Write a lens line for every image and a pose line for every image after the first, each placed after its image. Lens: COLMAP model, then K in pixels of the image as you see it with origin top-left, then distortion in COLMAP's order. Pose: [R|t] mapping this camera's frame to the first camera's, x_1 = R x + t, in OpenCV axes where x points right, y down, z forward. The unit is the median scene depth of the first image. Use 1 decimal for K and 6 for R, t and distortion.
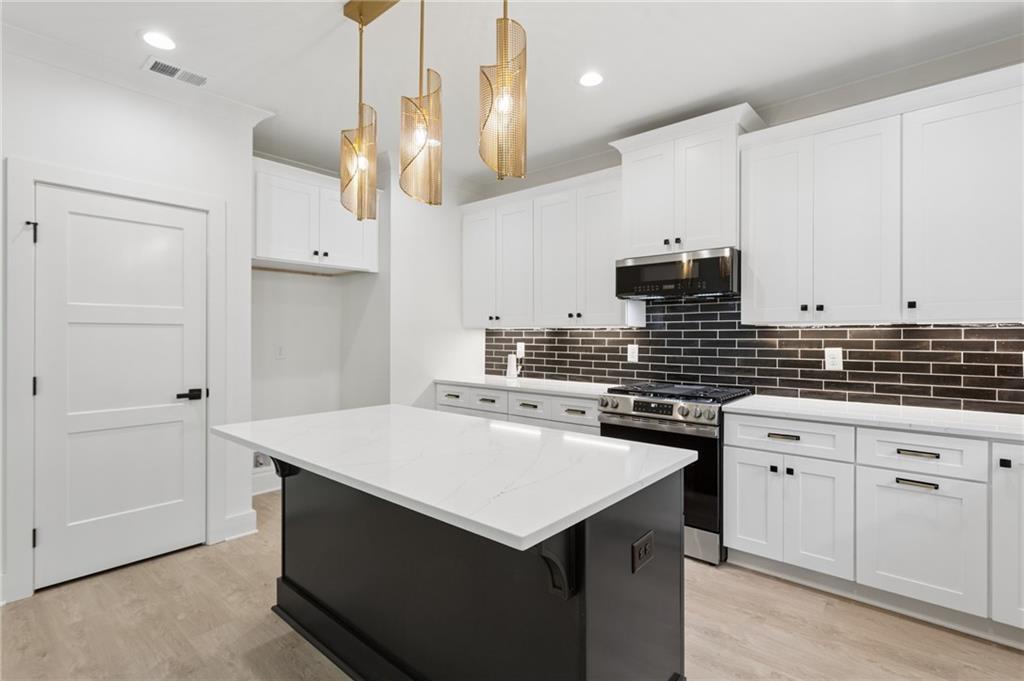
lens RADIAL K [[485.5, 0, 509.5], [0, 485.5, 337.7], [0, 0, 1]] dist [-0.001258, 0.003163]
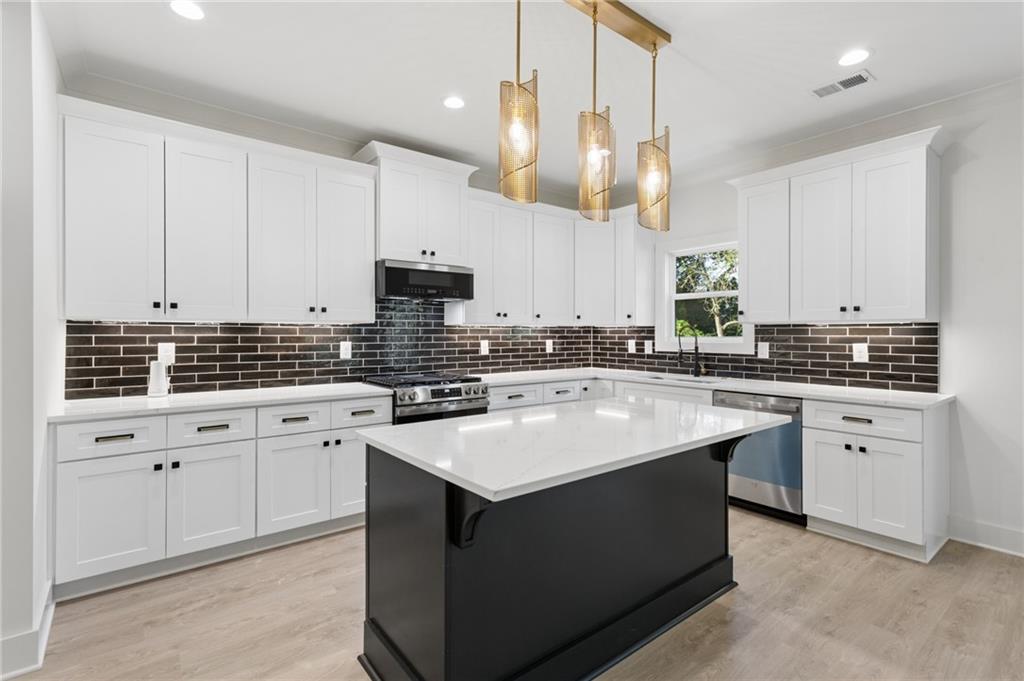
lens RADIAL K [[485.5, 0, 515.2], [0, 485.5, 330.8], [0, 0, 1]] dist [-0.001258, 0.003163]
pose [[0.176707, 0.004629, 0.984253, -0.813366], [0.004117, 0.999977, -0.005442, -0.000698], [-0.984255, 0.005014, 0.176684, 0.598122]]
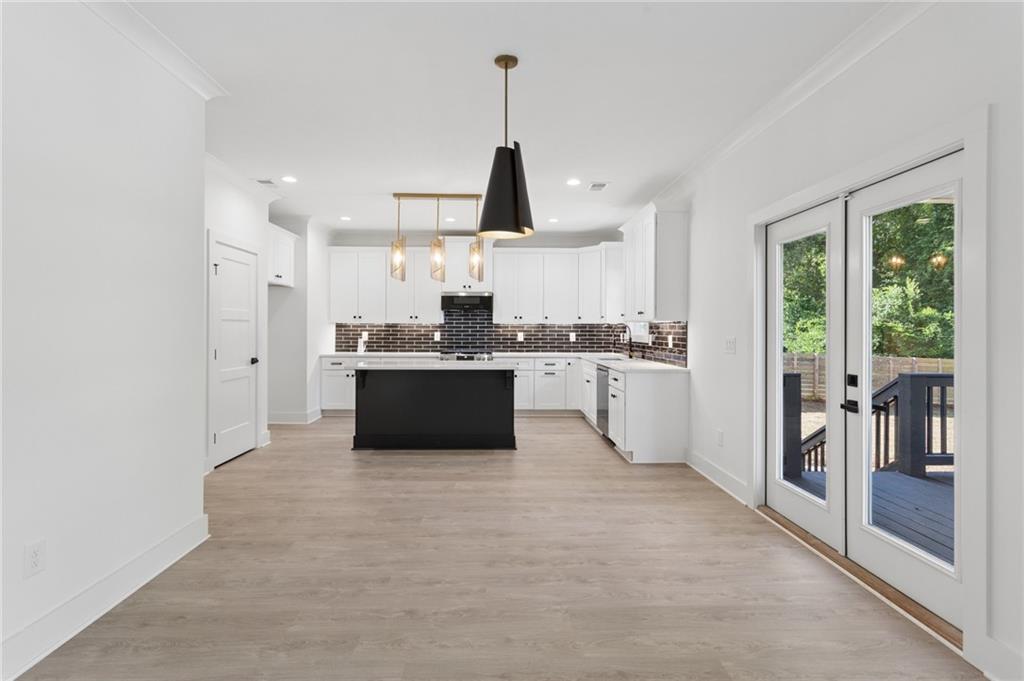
lens RADIAL K [[485.5, 0, 509.6], [0, 485.5, 326.8], [0, 0, 1]] dist [-0.001258, 0.003163]
pose [[0.732301, 0.004518, 0.680966, -1.112324], [0.000183, 0.999977, -0.006832, 0.007467], [-0.680981, 0.005127, 0.732284, -0.844151]]
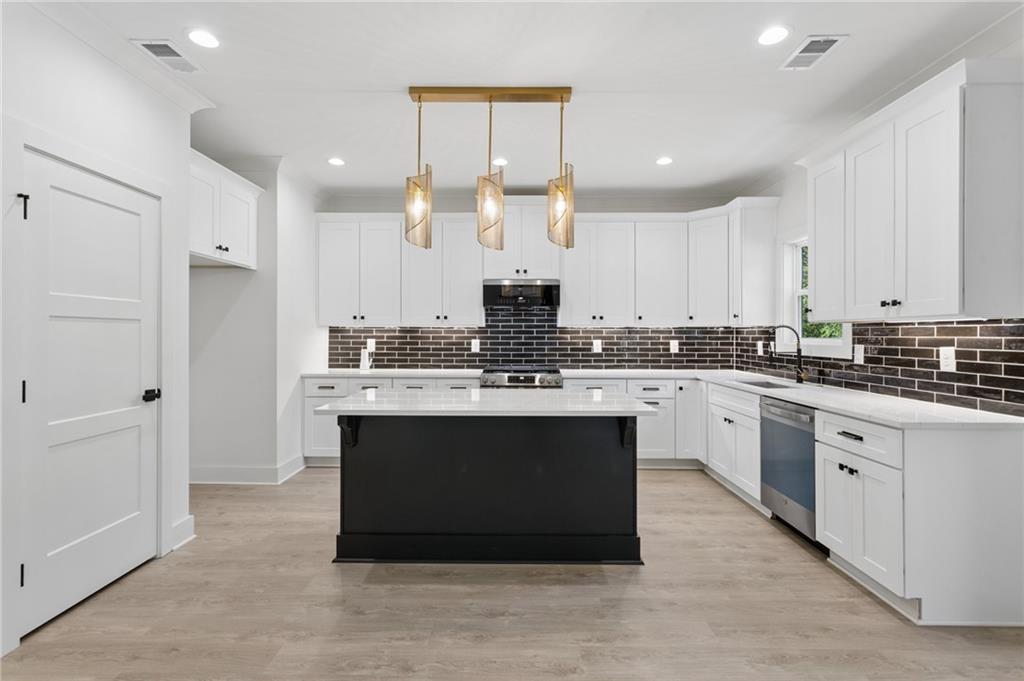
lens RADIAL K [[485.5, 0, 511.5], [0, 485.5, 331.7], [0, 0, 1]] dist [-0.001258, 0.003163]
pose [[0.756606, 0.003989, 0.653859, -0.707022], [0.001674, 0.999966, -0.008038, 0.004479], [-0.653869, 0.007176, 0.756574, -0.140200]]
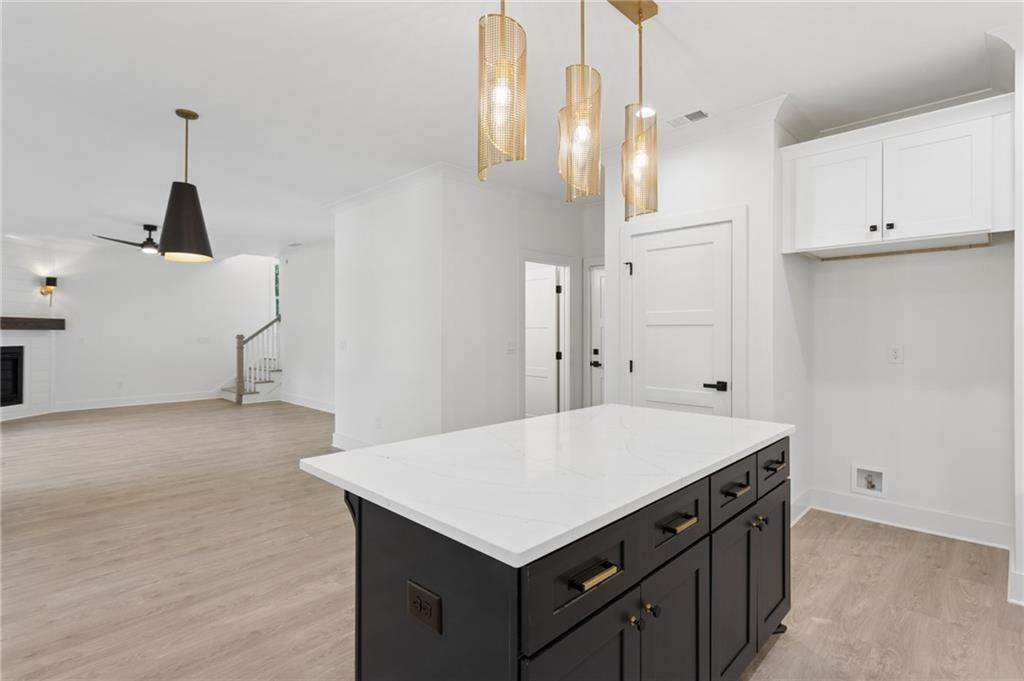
lens RADIAL K [[485.5, 0, 510.8], [0, 485.5, 333.4], [0, 0, 1]] dist [-0.001258, 0.003163]
pose [[-0.044064, -0.000006, -0.999029, 0.486126], [-0.004576, 0.999990, 0.000196, -0.003876], [0.999018, 0.004581, -0.044063, 0.544688]]
